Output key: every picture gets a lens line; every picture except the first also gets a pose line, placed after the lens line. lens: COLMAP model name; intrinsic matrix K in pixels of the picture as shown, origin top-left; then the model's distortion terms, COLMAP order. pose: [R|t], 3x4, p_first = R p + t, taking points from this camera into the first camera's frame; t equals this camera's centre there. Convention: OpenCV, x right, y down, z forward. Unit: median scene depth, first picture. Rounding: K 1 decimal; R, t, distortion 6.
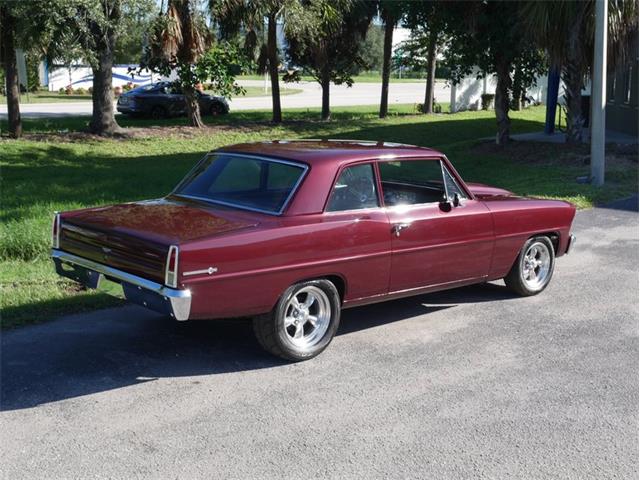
lens RADIAL K [[907.7, 0, 320.0], [0, 907.7, 240.0], [0, 0, 1]] dist [-0.013201, -0.006635]
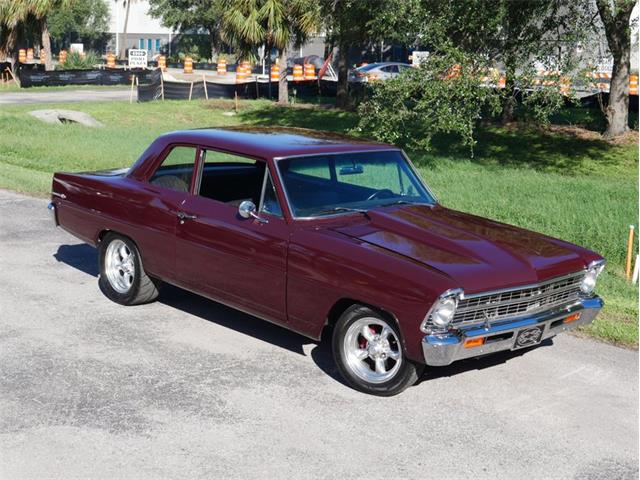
lens RADIAL K [[1037.1, 0, 320.0], [0, 1037.1, 240.0], [0, 0, 1]] dist [-0.009959, 0.005938]
pose [[0.012176, 0.179731, -0.983640, 0.596563], [-0.216263, 0.960904, 0.172900, -0.107100], [0.976259, 0.210620, 0.050569, 0.550563]]
